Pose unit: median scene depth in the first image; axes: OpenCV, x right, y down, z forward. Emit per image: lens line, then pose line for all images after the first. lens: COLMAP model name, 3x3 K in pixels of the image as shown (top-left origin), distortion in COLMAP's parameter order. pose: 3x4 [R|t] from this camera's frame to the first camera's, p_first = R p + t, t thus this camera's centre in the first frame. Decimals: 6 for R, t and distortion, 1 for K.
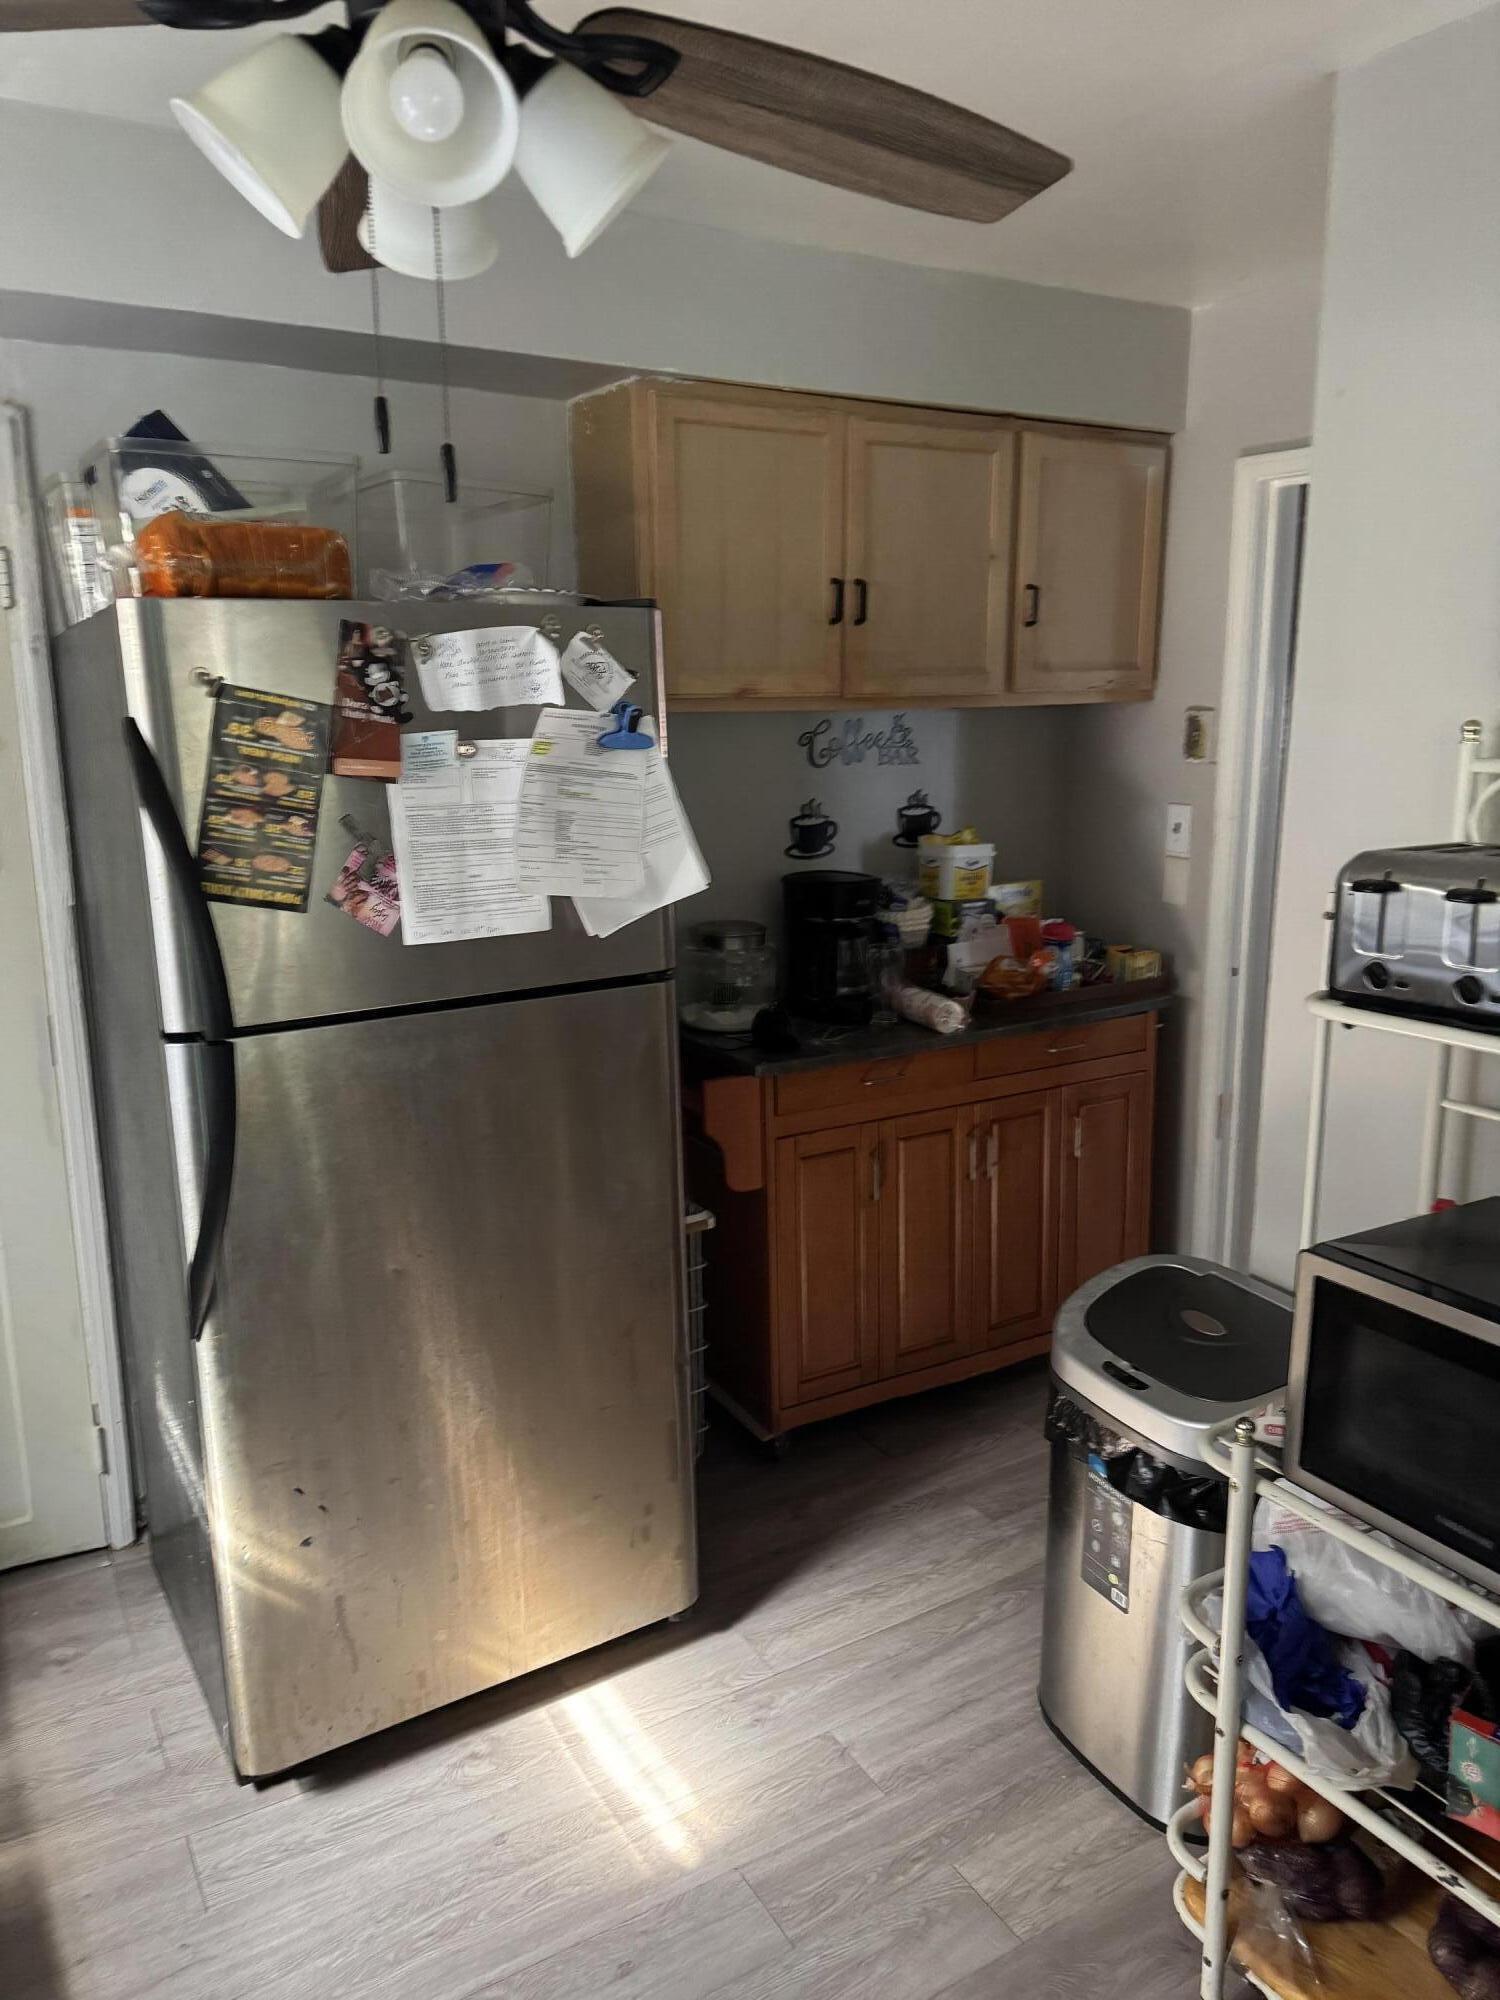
lens RADIAL K [[1495.3, 0, 822.3], [0, 1495.3, 987.8], [0, 0, 1]] dist [0.035458, -0.054255]
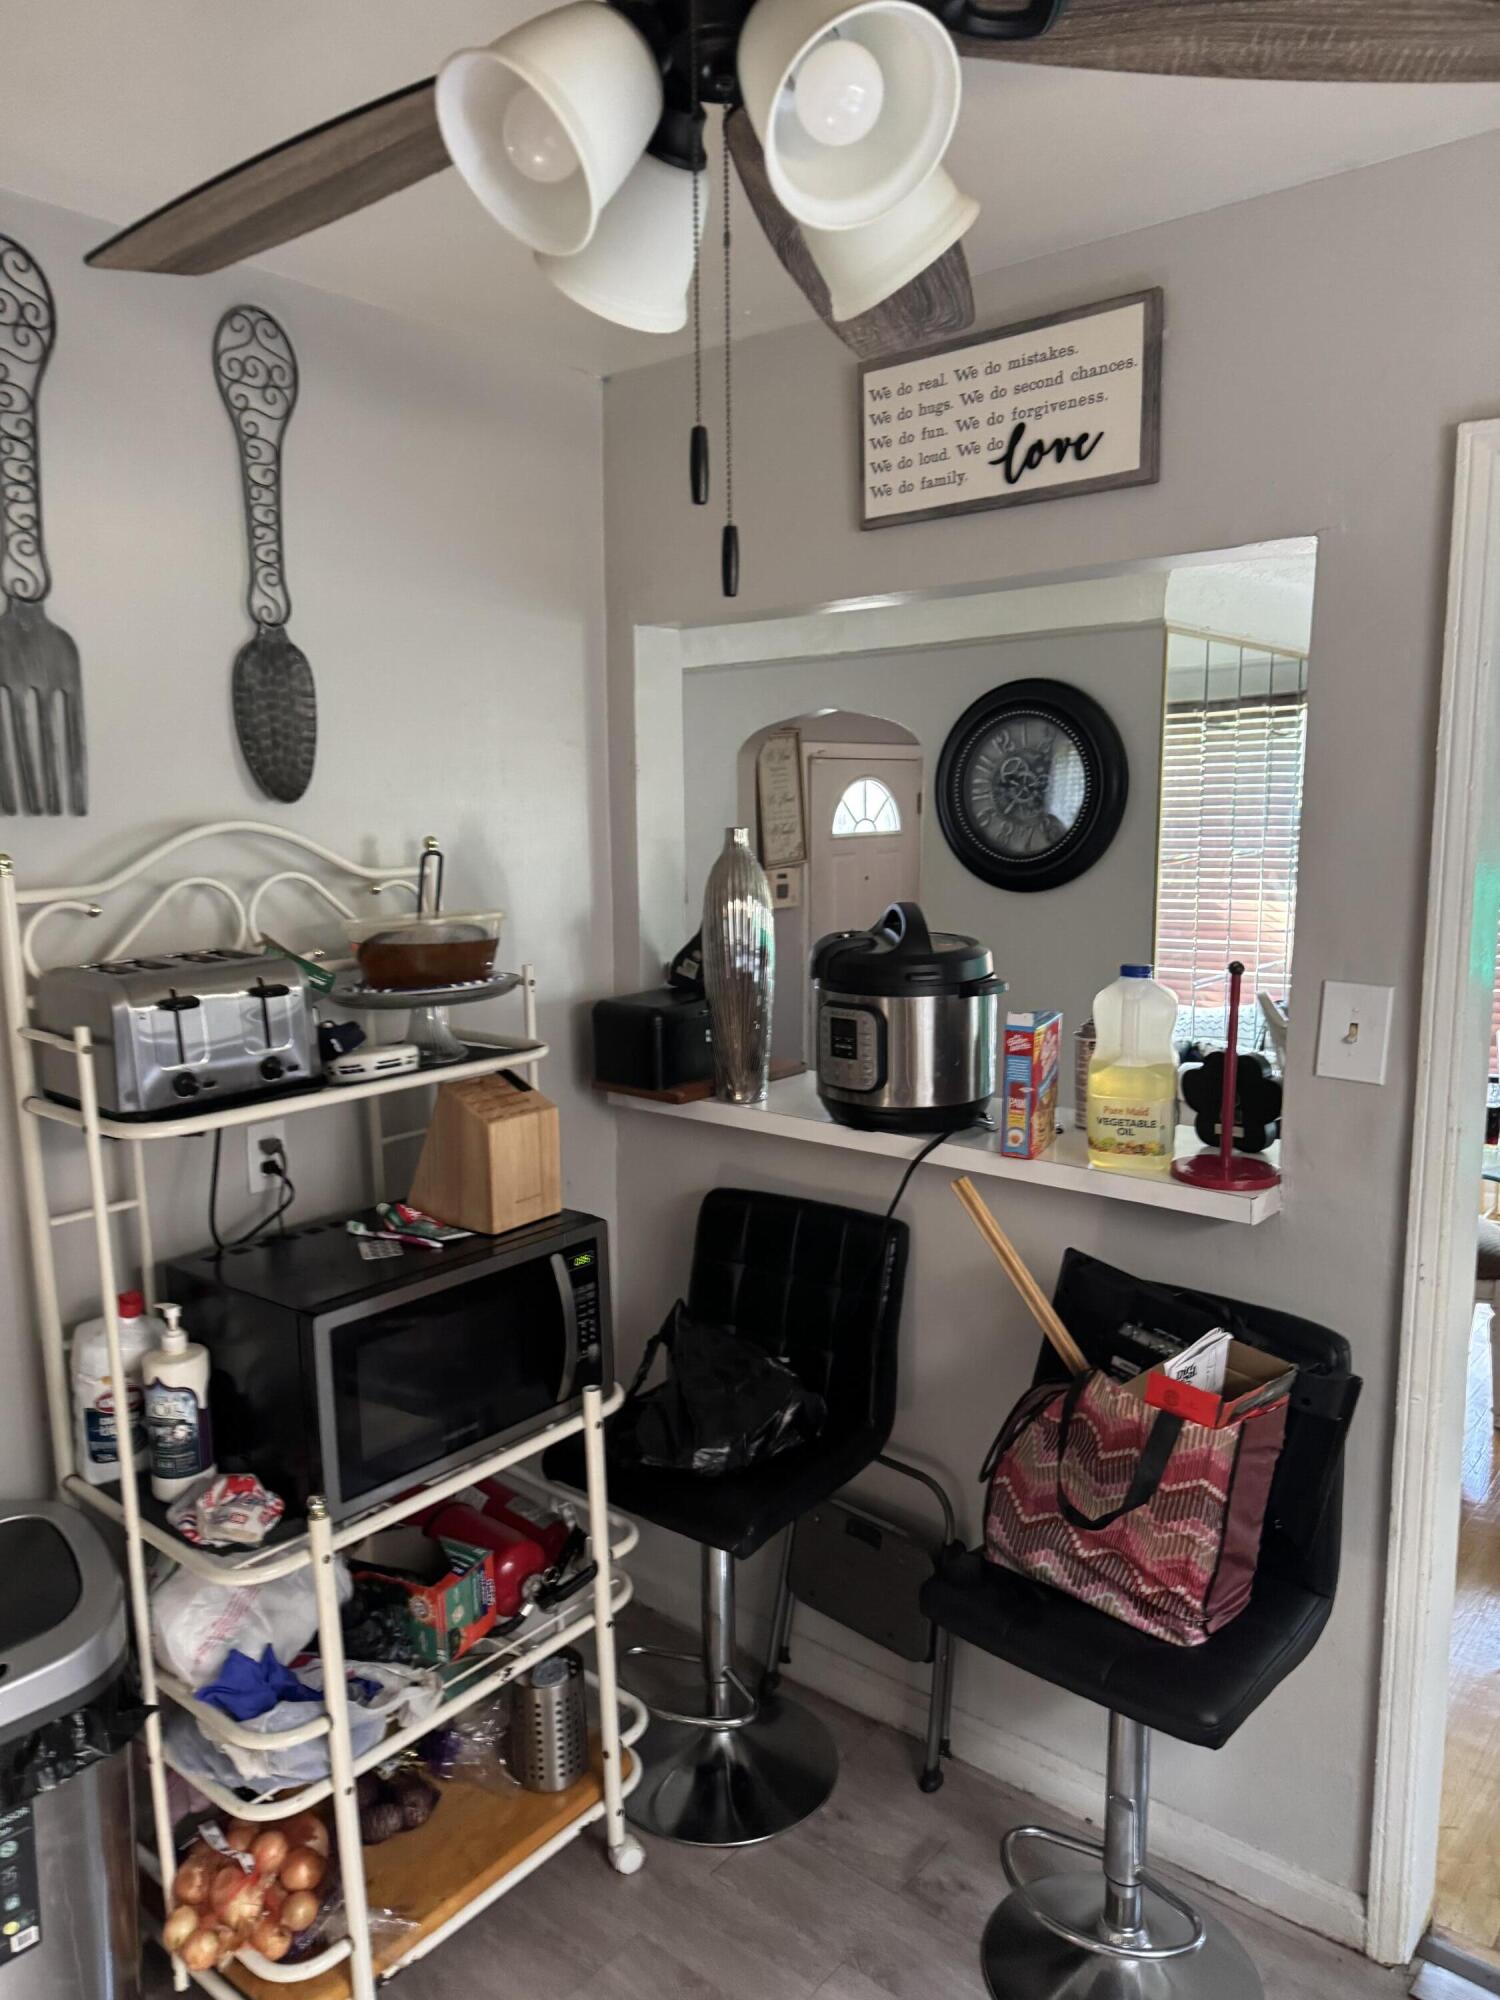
lens RADIAL K [[1417.7, 0, 750.0], [0, 1417.7, 1000.0], [0, 0, 1]] dist [0.118330, -0.167429]
pose [[-0.309851, -0.140953, 0.940279, -0.281092], [0.203863, 0.956100, 0.210504, -0.079255], [-0.928672, 0.256913, -0.267514, 0.344709]]
